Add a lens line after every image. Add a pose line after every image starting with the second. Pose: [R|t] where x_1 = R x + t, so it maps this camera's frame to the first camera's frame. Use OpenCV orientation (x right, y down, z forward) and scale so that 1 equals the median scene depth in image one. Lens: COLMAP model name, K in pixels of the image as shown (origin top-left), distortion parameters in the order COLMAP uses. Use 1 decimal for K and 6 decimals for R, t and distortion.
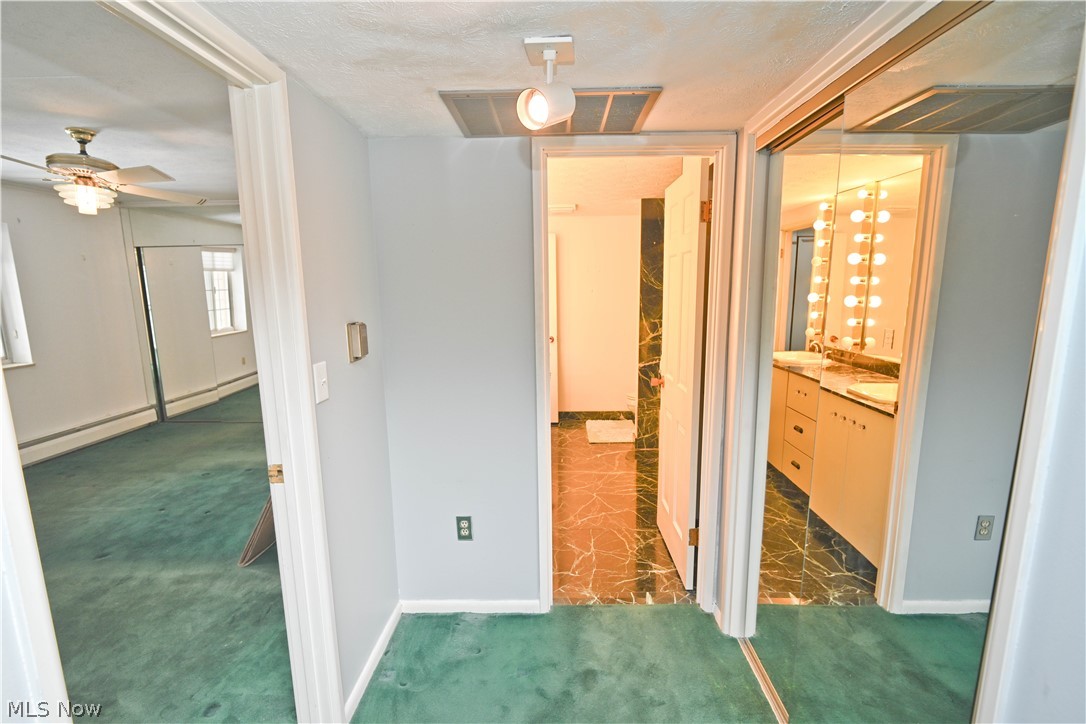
lens RADIAL K [[503.3, 0, 542.4], [0, 503.3, 360.7], [0, 0, 1]] dist [-0.009401, 0.000106]
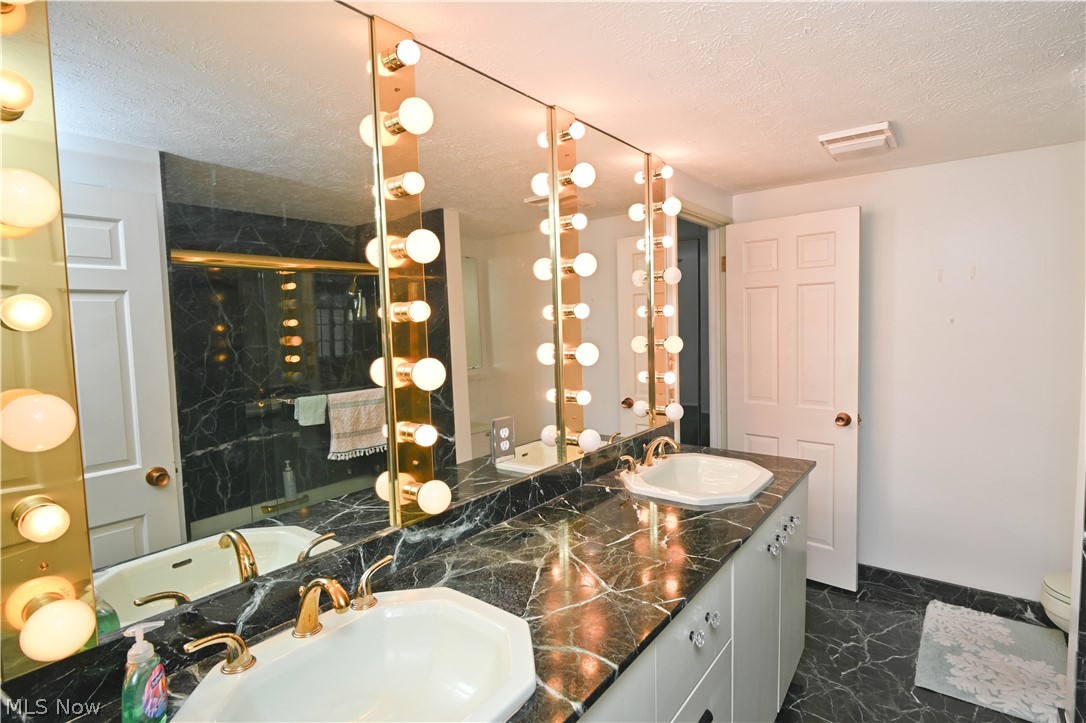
lens RADIAL K [[520.8, 0, 571.4], [0, 520.8, 356.2], [0, 0, 1]] dist [-0.001493, -0.000918]
pose [[0.825539, 0.032508, -0.563408, 0.095852], [-0.071214, 0.996360, -0.046859, -0.072042], [0.559834, 0.078807, 0.824849, 0.493843]]
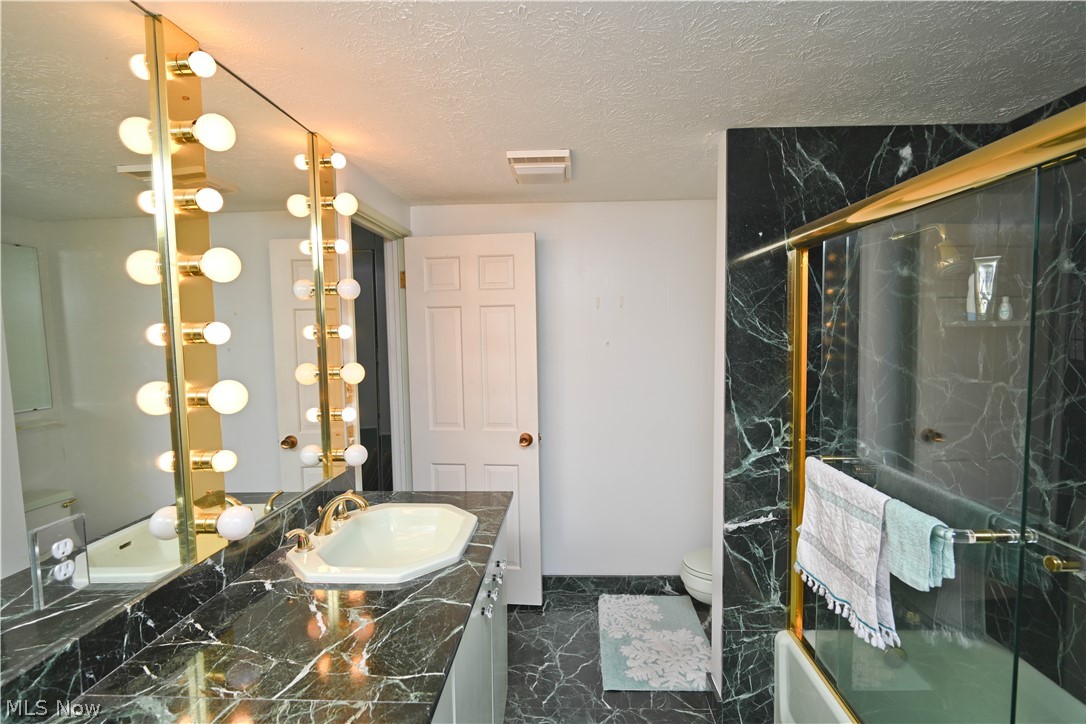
lens RADIAL K [[512.0, 0, 546.7], [0, 512.0, 365.5], [0, 0, 1]] dist [-0.007734, -0.001830]
pose [[0.999895, 0.001316, -0.014460, 0.050691], [-0.002496, 0.996637, -0.081906, -0.087985], [0.014304, 0.081934, 0.996535, 0.565701]]
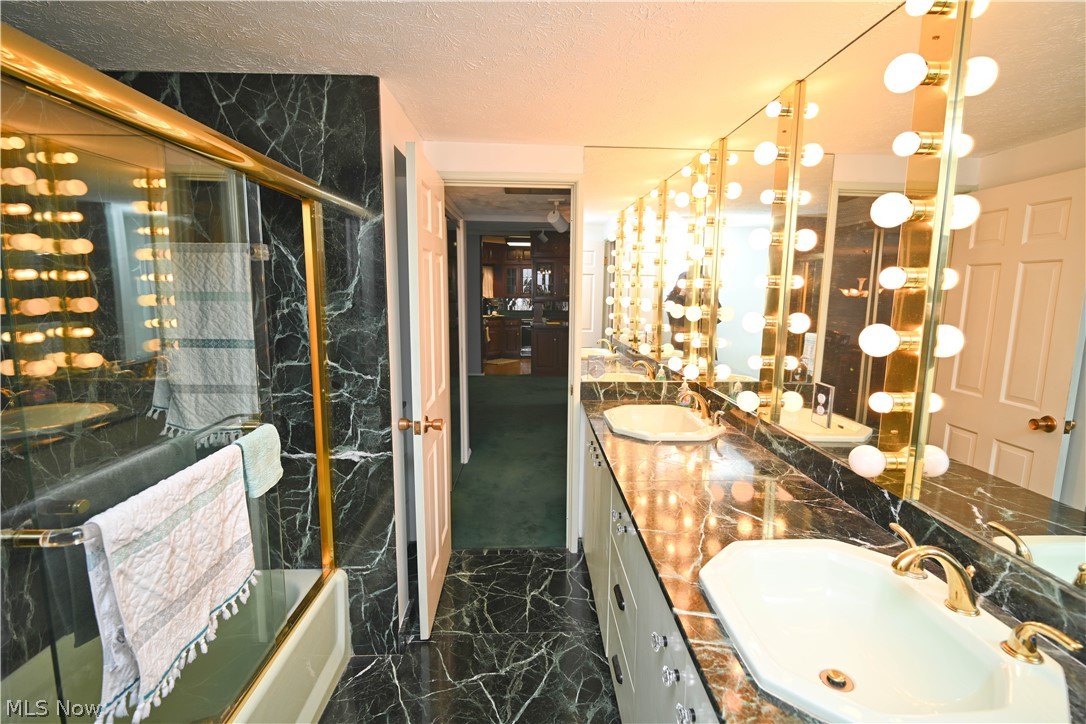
lens RADIAL K [[515.8, 0, 539.3], [0, 515.8, 370.8], [0, 0, 1]] dist [0.000482, -0.000805]
pose [[-0.998992, 0.015720, -0.042038, 0.076385], [0.002551, 0.955028, 0.296506, -0.160557], [0.044809, 0.296100, -0.954105, 1.090198]]
